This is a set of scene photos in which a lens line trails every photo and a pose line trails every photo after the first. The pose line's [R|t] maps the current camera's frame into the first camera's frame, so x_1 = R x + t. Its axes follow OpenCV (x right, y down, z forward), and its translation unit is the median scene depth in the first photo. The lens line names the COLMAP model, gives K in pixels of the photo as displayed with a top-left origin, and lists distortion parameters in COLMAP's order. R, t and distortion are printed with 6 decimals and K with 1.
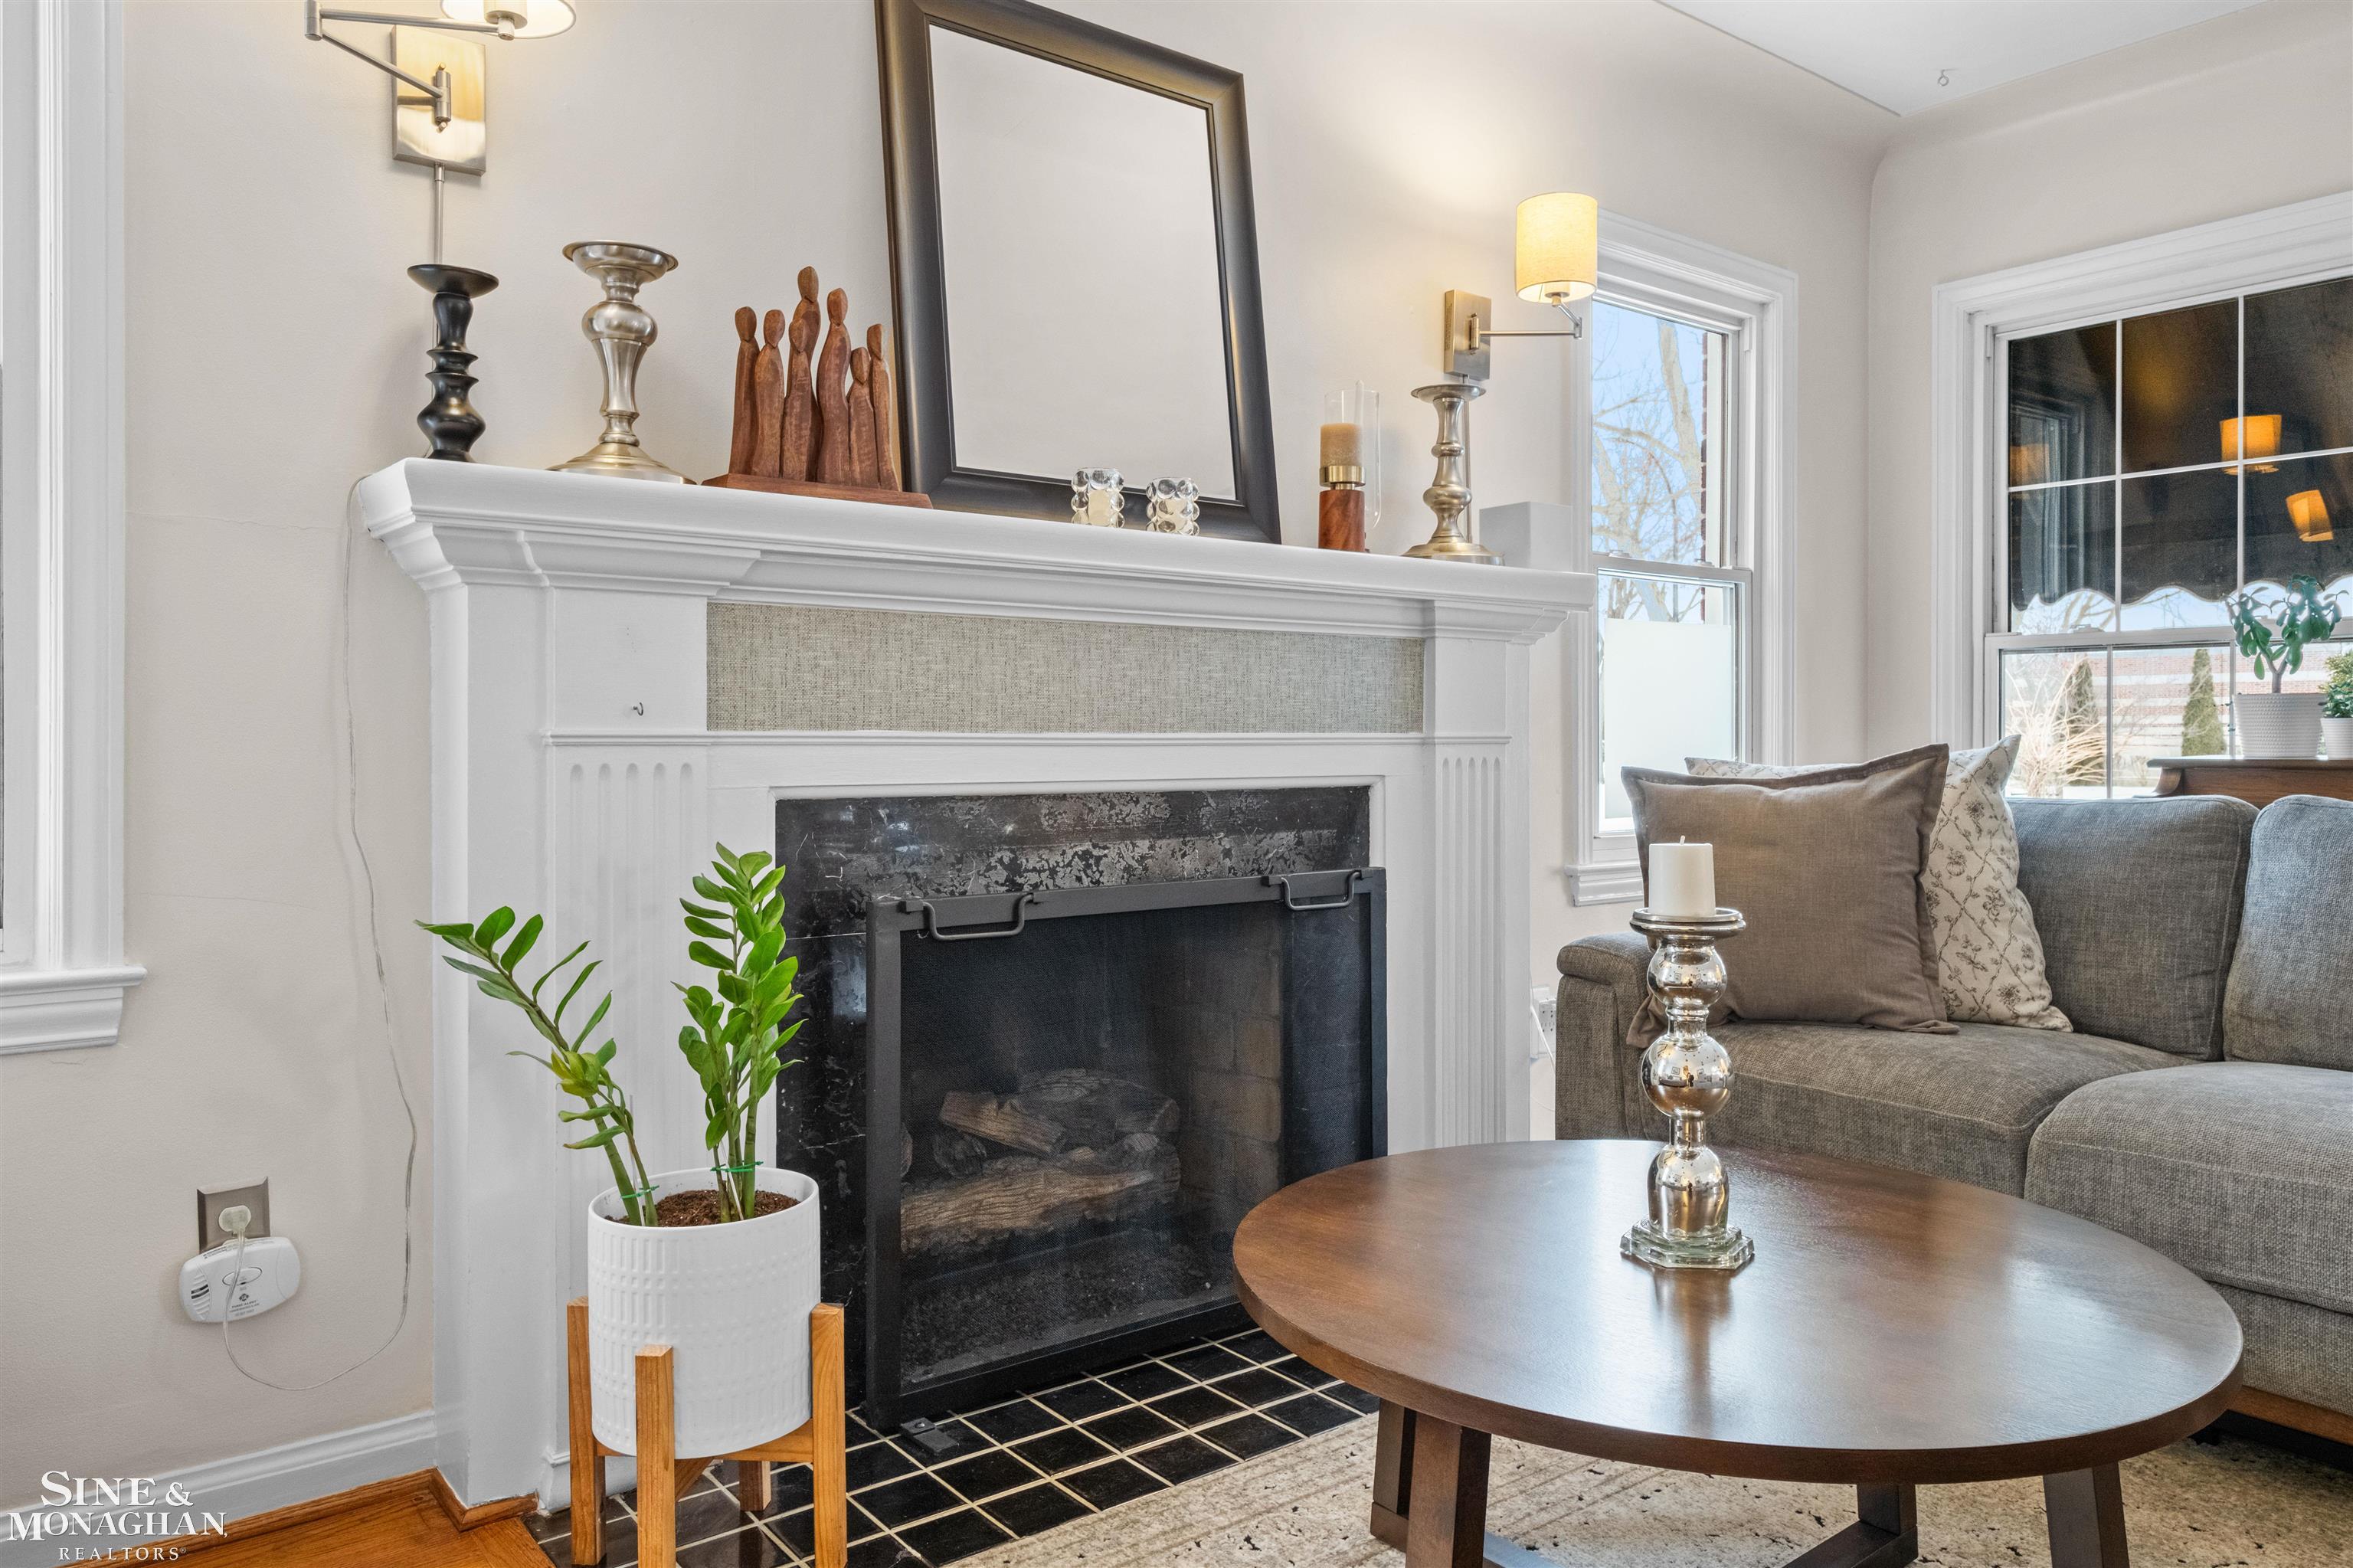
lens RADIAL K [[1619.6, 0, 1183.9], [0, 1619.6, 746.4], [0, 0, 1]] dist [0.005504, 0.000467]
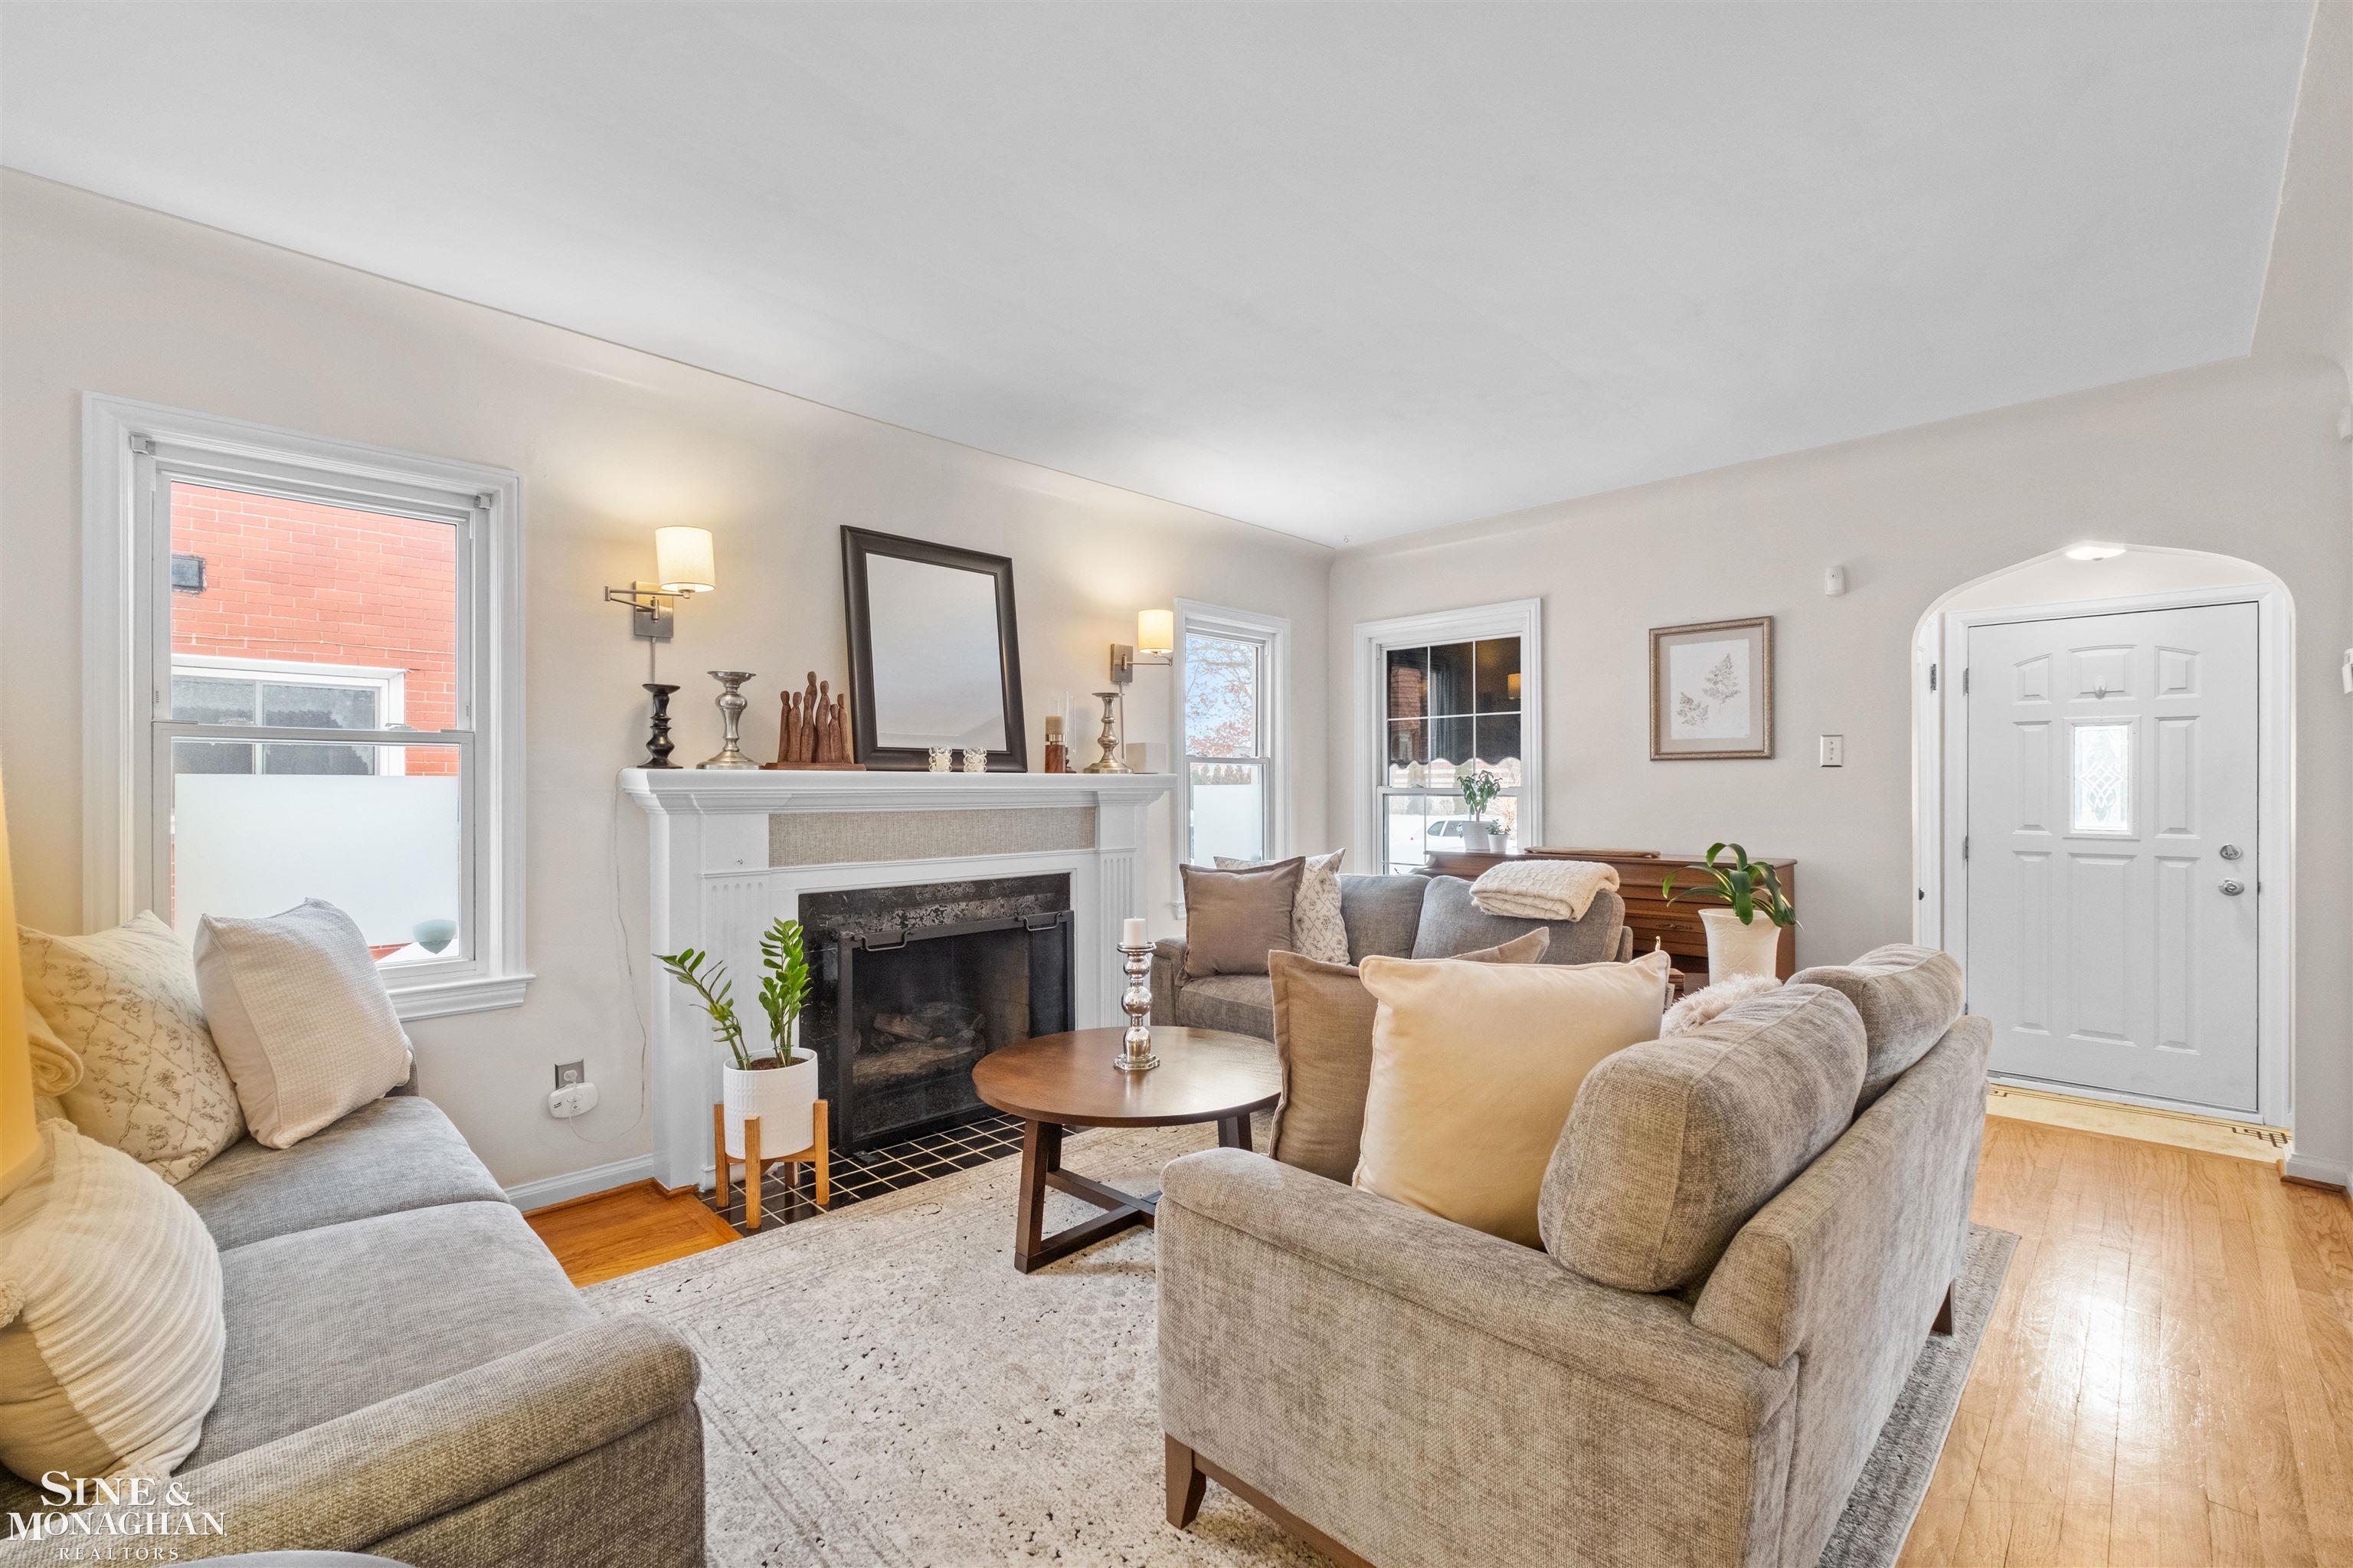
lens RADIAL K [[994.2, 0, 1175.3], [0, 994.2, 791.2], [0, 0, 1]] dist [0.001108, 0.000557]
pose [[0.992536, -0.003179, 0.121907, 0.119531], [0.003334, 0.999994, -0.001066, -0.114212], [-0.121903, 0.001465, 0.992541, -0.514916]]
